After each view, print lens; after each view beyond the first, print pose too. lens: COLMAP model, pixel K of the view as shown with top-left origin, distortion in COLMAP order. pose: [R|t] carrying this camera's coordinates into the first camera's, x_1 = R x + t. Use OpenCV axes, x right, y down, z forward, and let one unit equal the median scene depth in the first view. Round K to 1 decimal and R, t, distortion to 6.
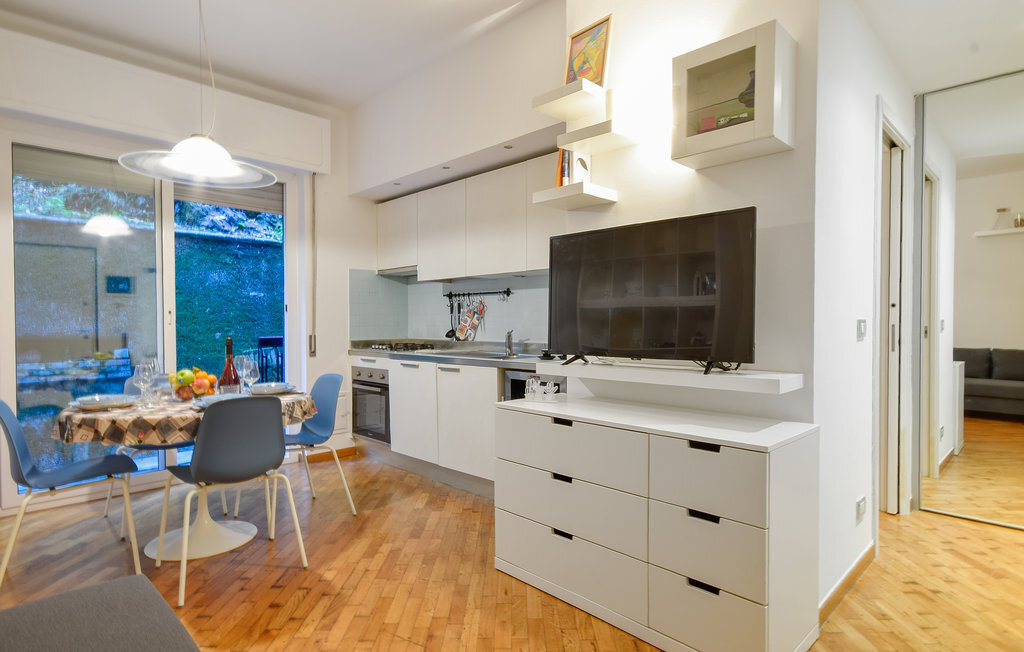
lens RADIAL K [[546.3, 0, 507.7], [0, 546.3, 315.4], [0, 0, 1]] dist [0.020466, -0.001475]
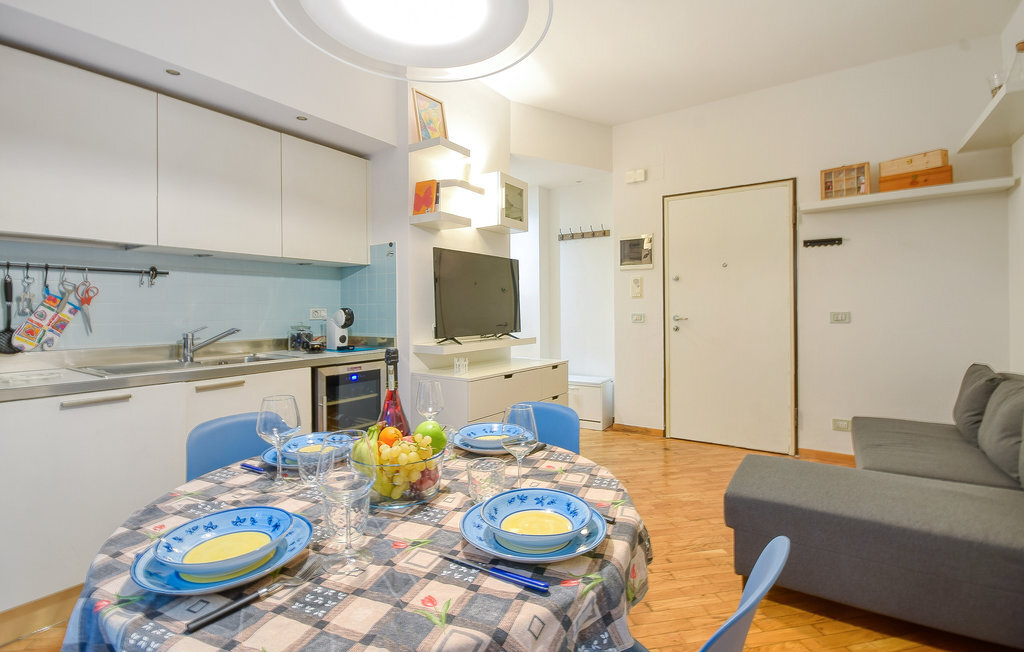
lens RADIAL K [[461.4, 0, 498.9], [0, 461.4, 302.5], [0, 0, 1]] dist [-0.000689, -0.000284]
pose [[-0.167678, 0.021008, 0.985618, -0.643530], [-0.004813, 0.999744, -0.022127, 0.005496], [-0.985830, -0.008454, -0.167534, 0.661554]]
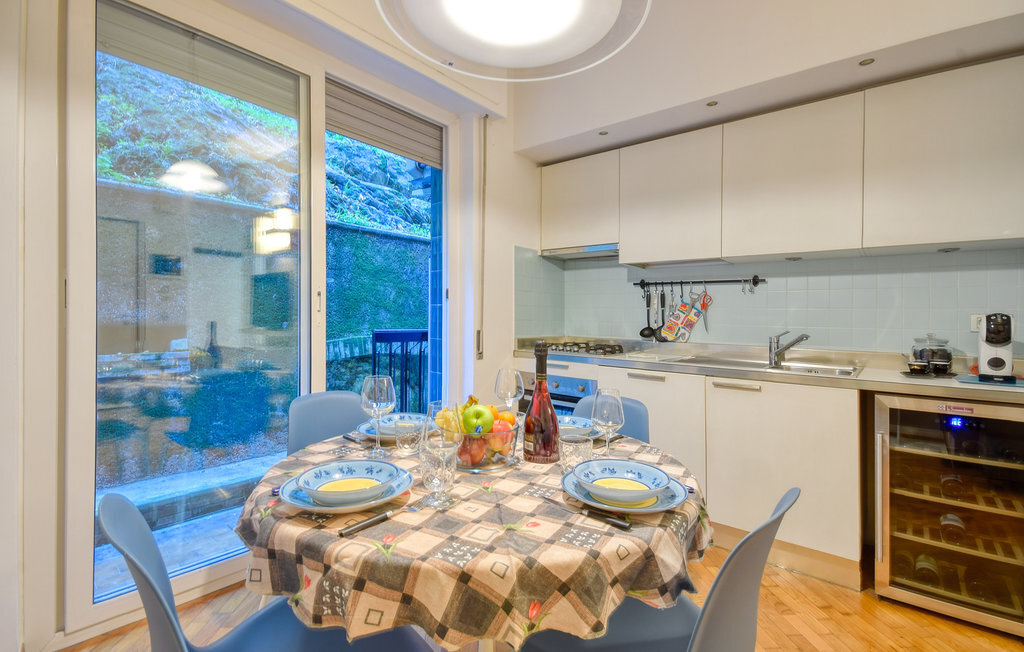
lens RADIAL K [[465.3, 0, 513.1], [0, 465.3, 316.8], [0, 0, 1]] dist [-0.006733, -0.000296]
pose [[0.995788, 0.025074, 0.088193, -0.389207], [-0.025963, 0.999623, 0.008949, 0.010758], [-0.087935, -0.011201, 0.996063, 0.381158]]
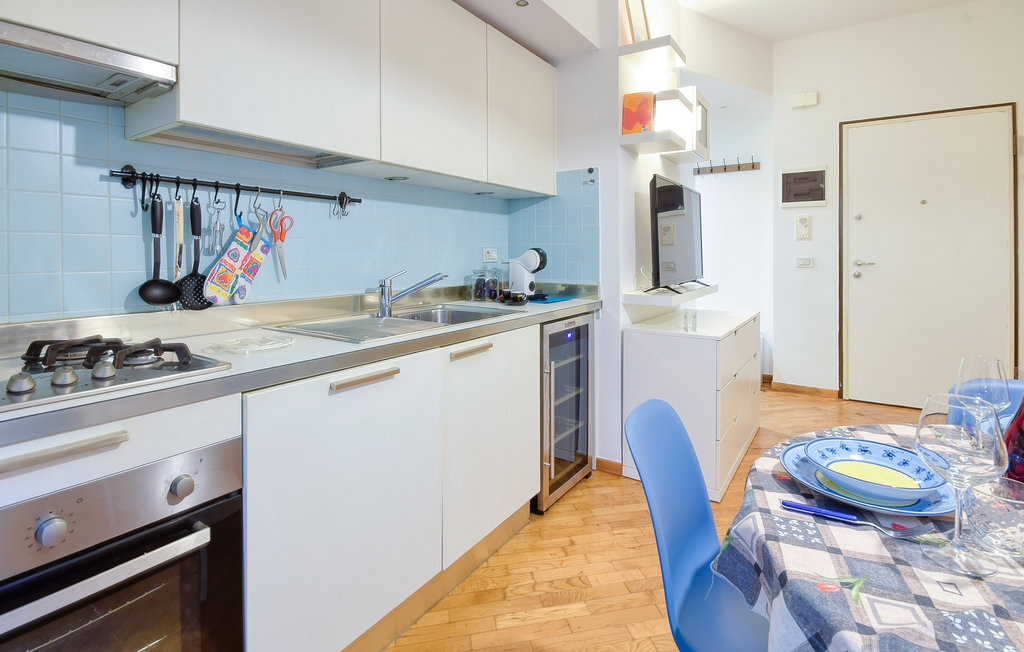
lens RADIAL K [[477.7, 0, 523.5], [0, 477.7, 251.9], [0, 0, 1]] dist [-0.000060, -0.000493]
pose [[-0.201775, 0.006103, 0.979413, -0.480398], [-0.011481, 0.999897, -0.008595, 0.009165], [-0.979365, -0.012979, -0.201684, 0.915442]]
